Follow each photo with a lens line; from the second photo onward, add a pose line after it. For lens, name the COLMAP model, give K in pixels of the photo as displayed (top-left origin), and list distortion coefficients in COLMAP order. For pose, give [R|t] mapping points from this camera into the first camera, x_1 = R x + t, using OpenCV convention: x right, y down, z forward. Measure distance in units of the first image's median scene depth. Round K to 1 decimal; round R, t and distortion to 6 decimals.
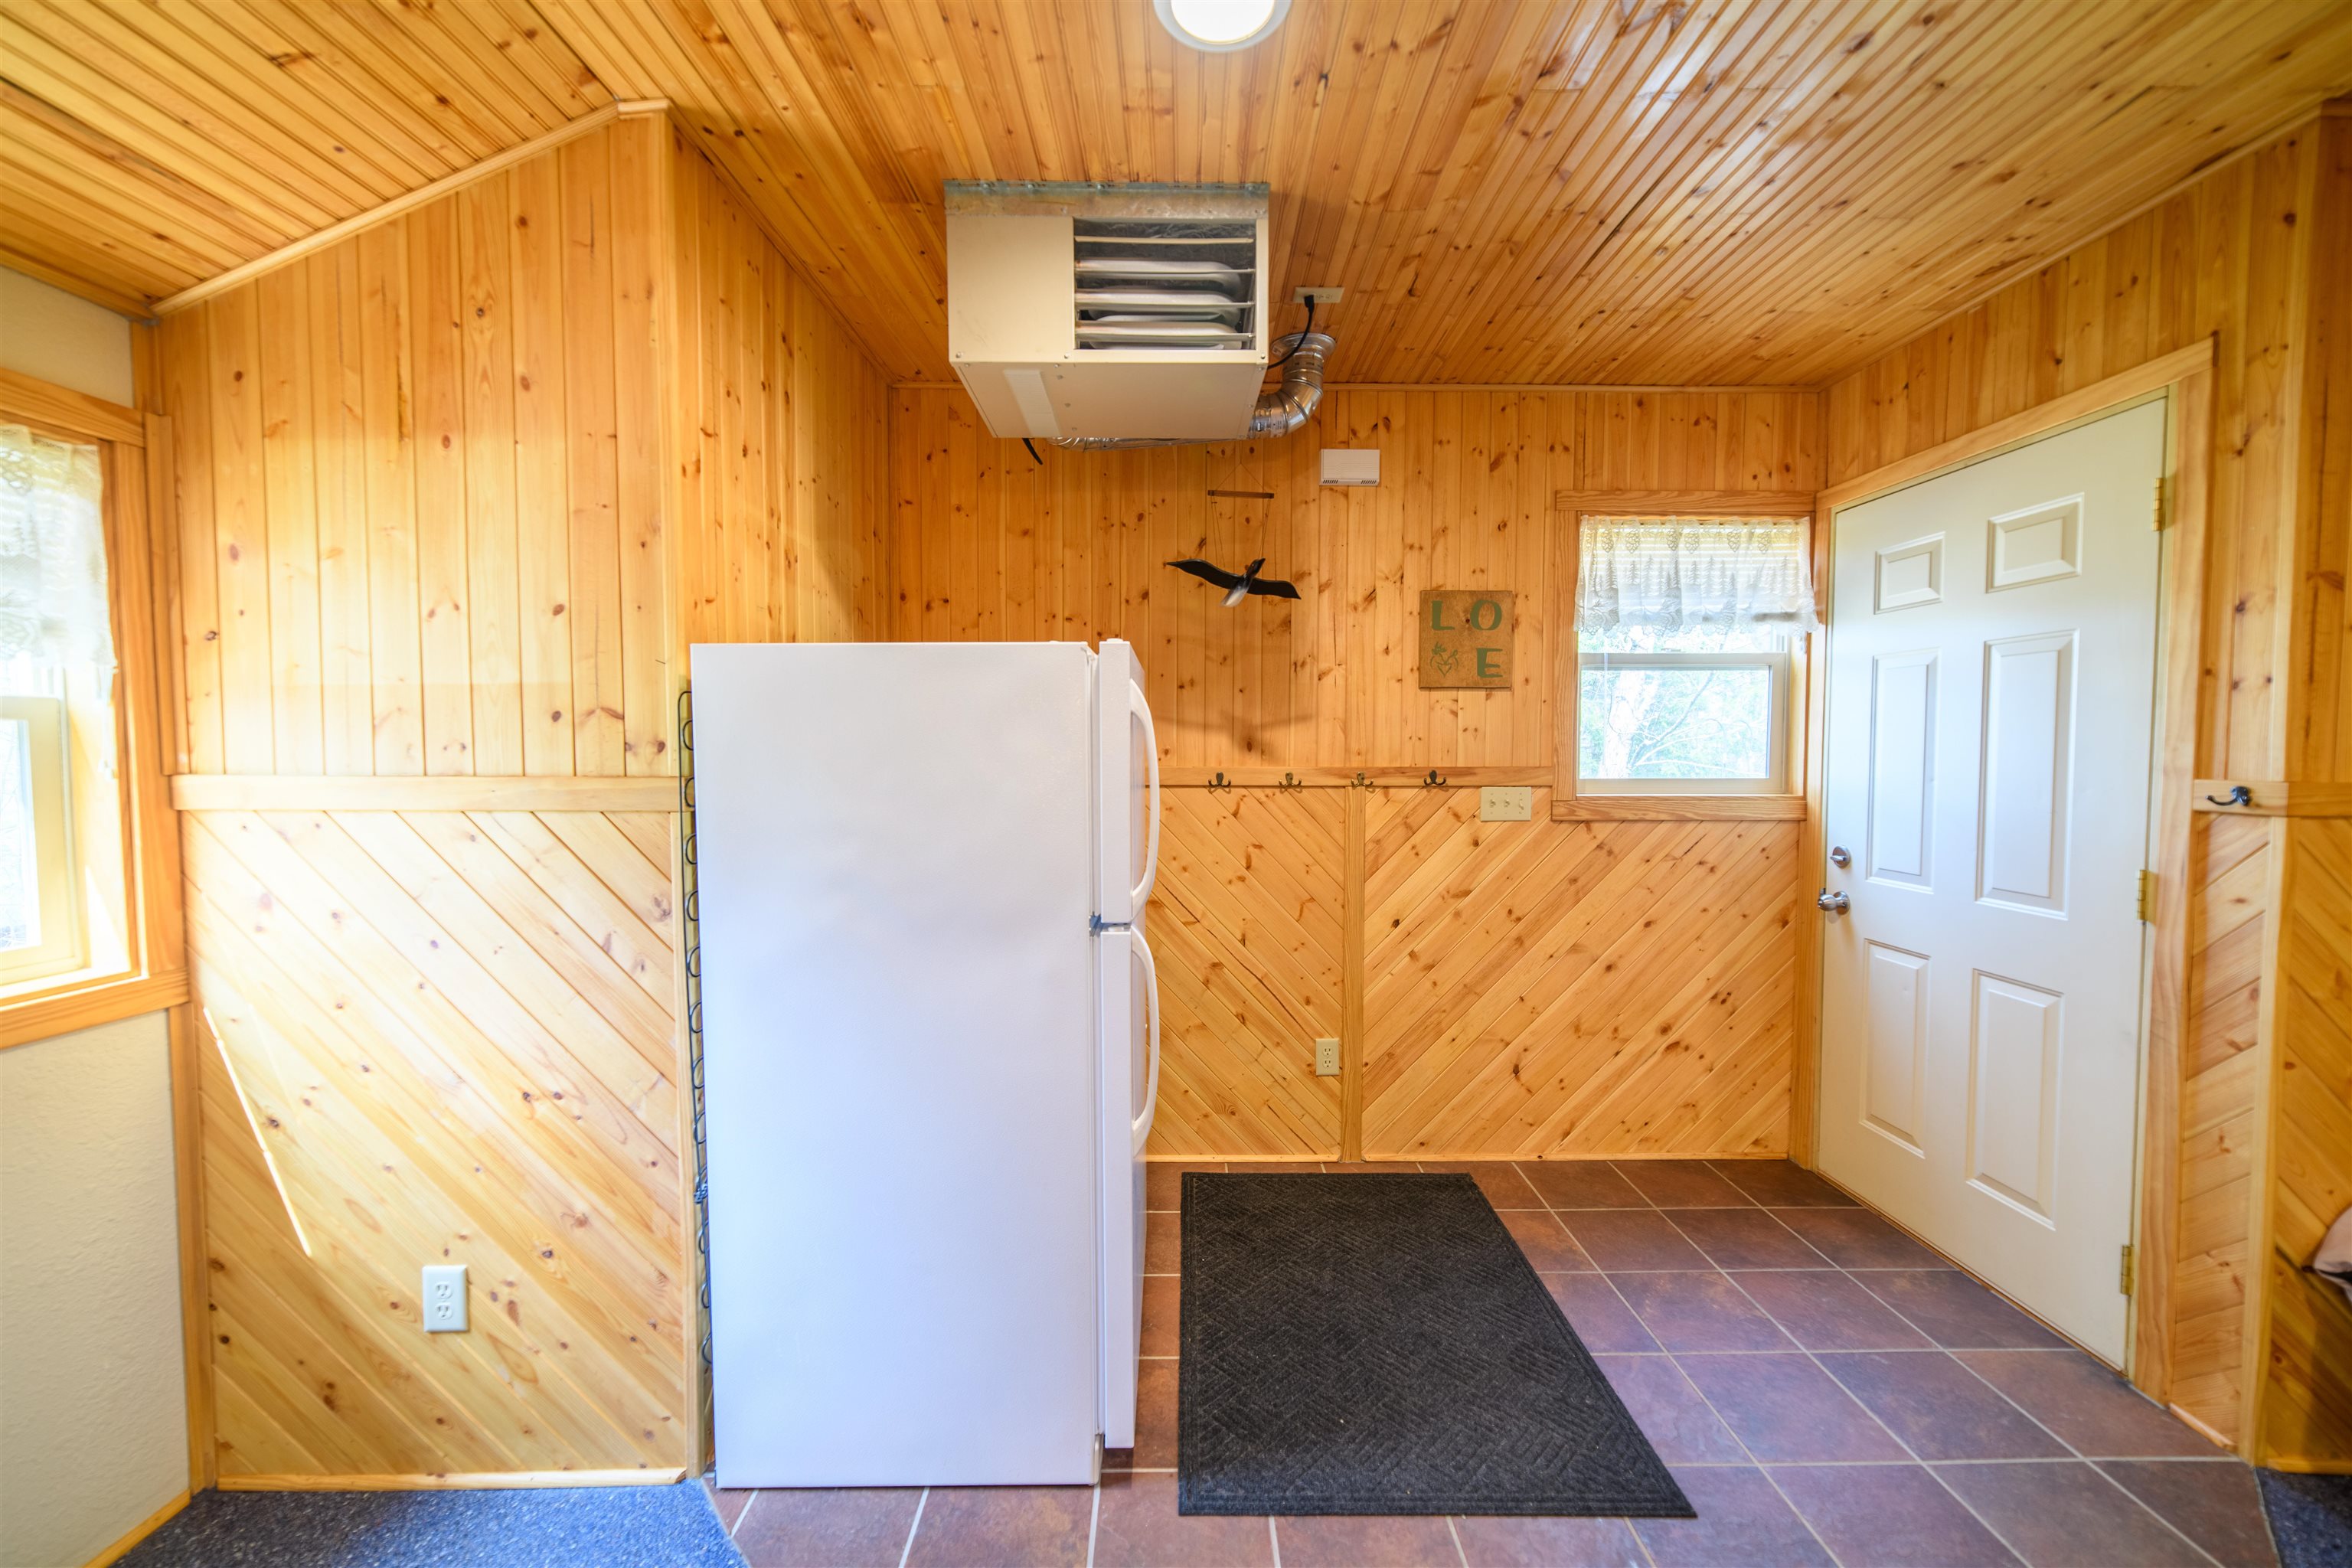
lens RADIAL K [[904.5, 0, 1187.3], [0, 904.5, 787.8], [0, 0, 1]] dist [0.000236, 0.000540]
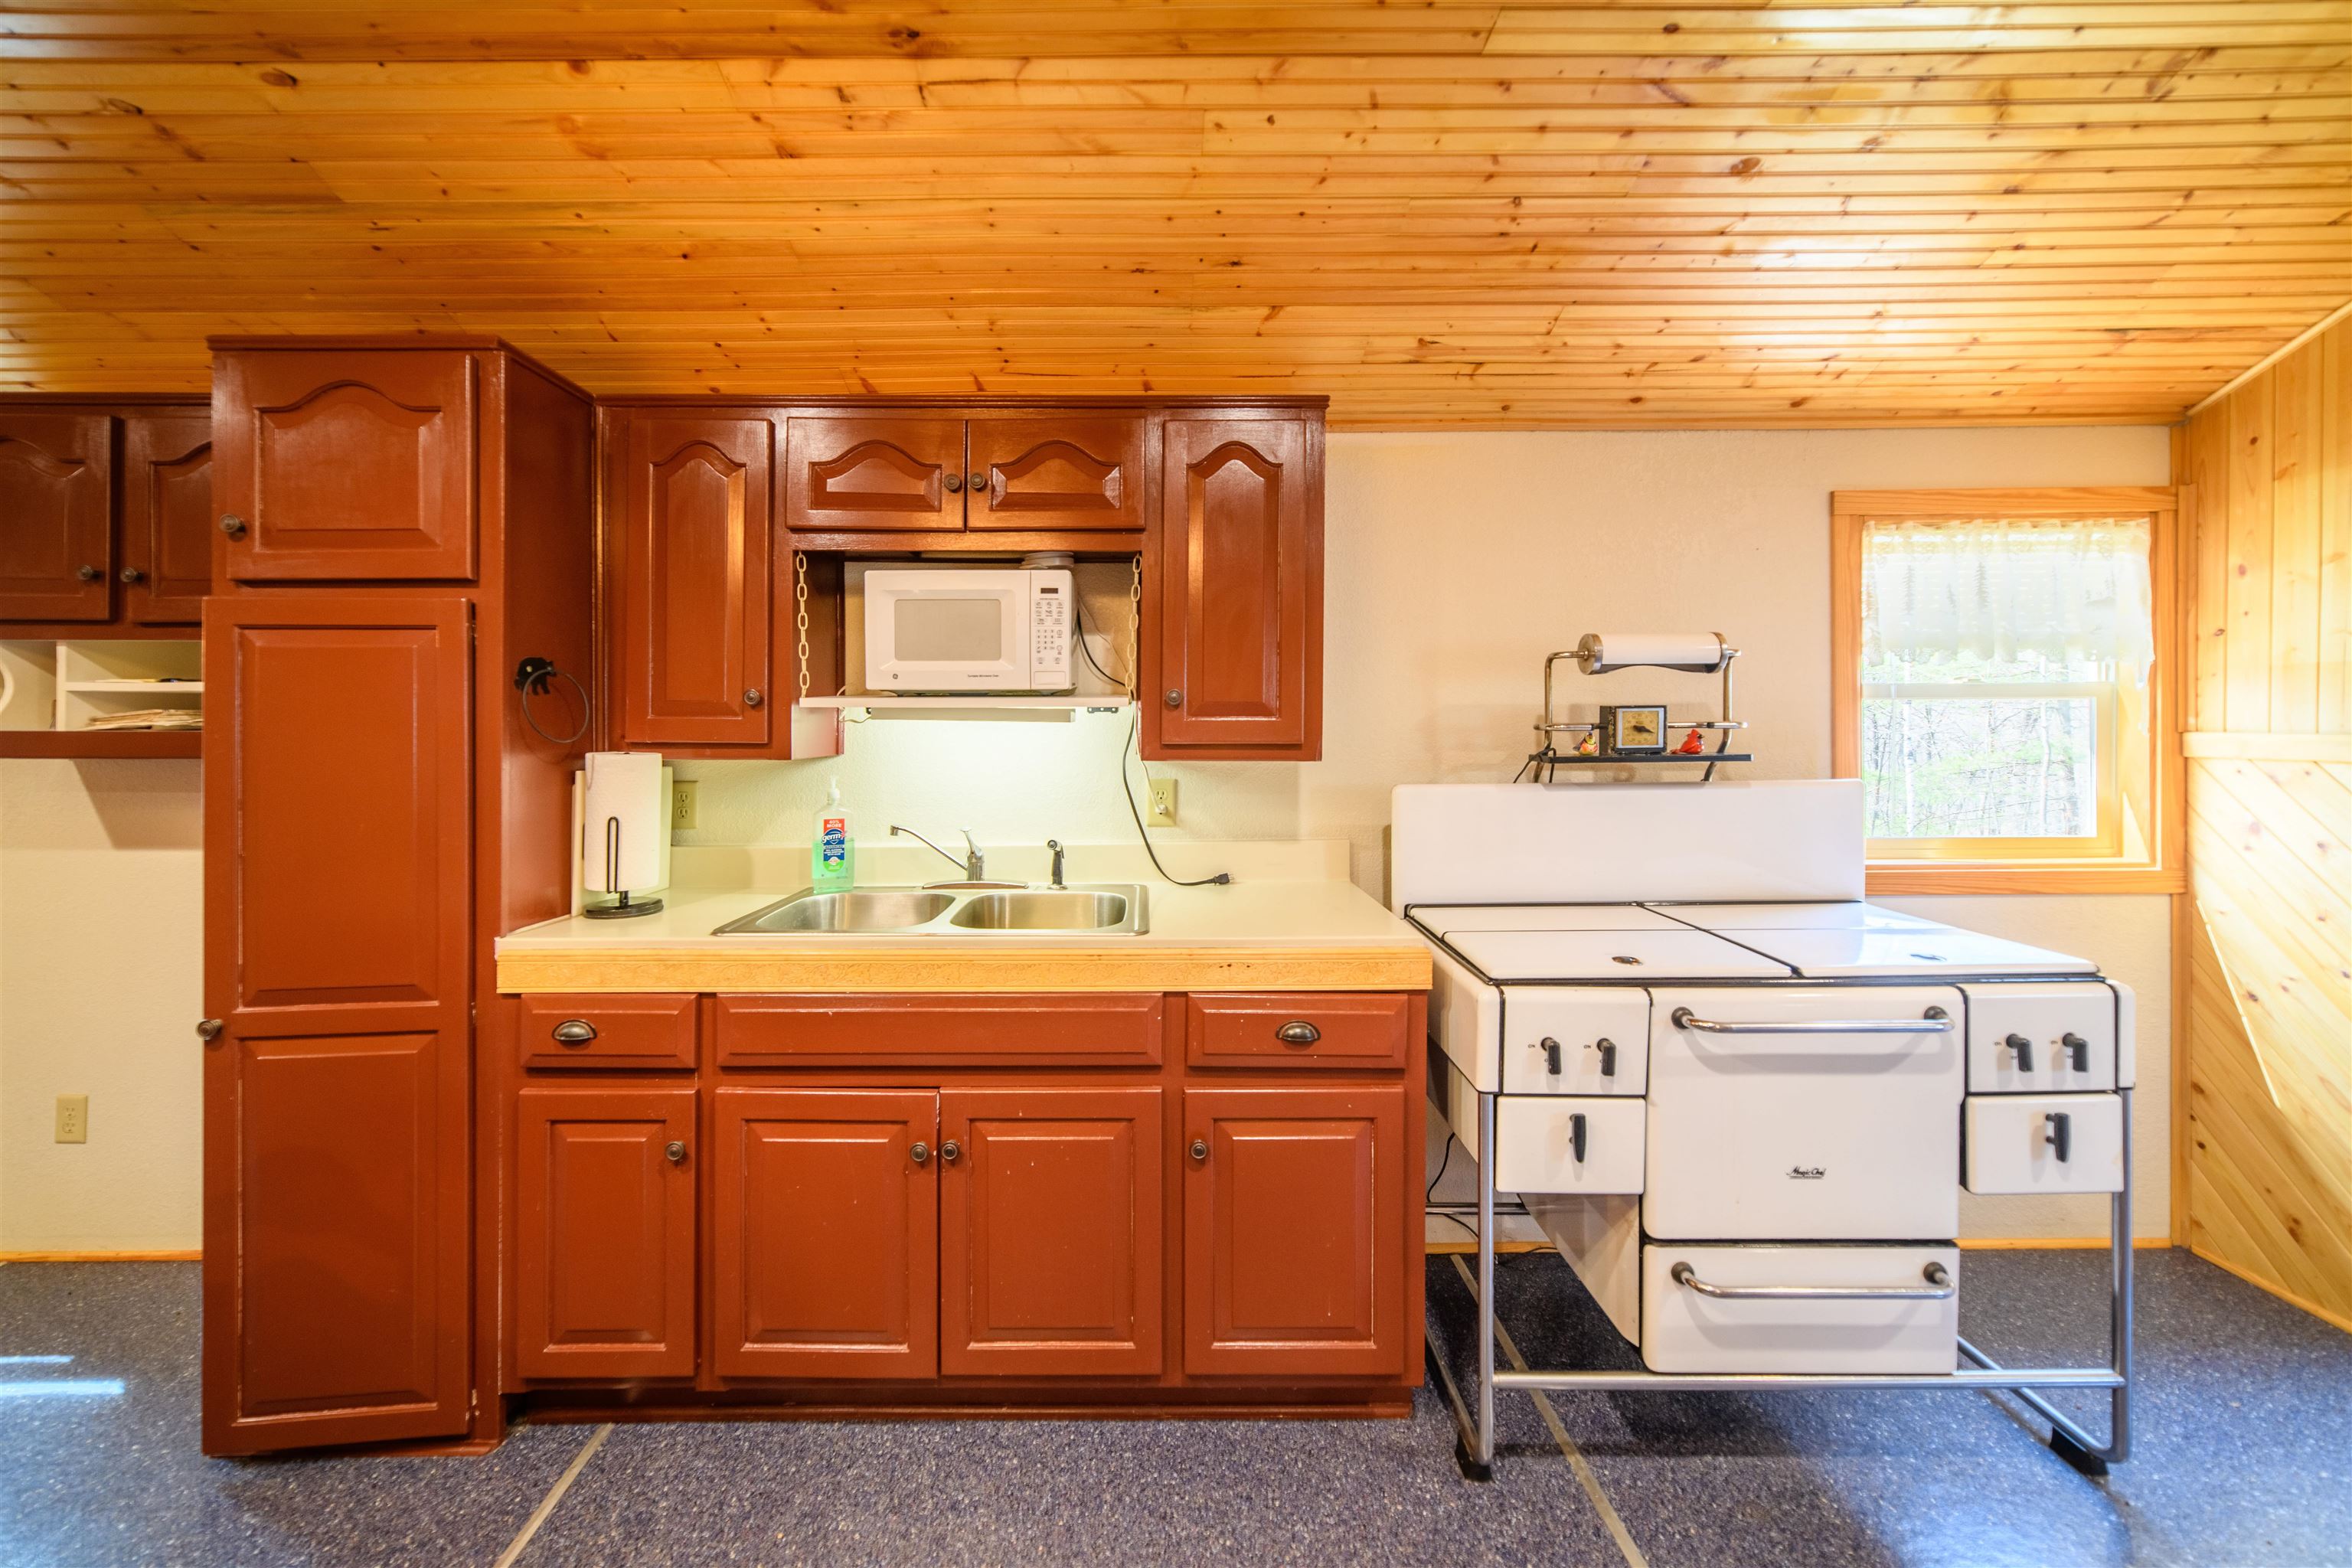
lens RADIAL K [[904.5, 0, 1170.4], [0, 904.5, 726.5], [0, 0, 1]] dist [0.000236, 0.000540]
pose [[-0.007892, 0.004714, -0.999958, 0.326480], [-0.039035, 0.999225, 0.005019, 0.032443], [0.999207, 0.039073, -0.007702, -0.591401]]
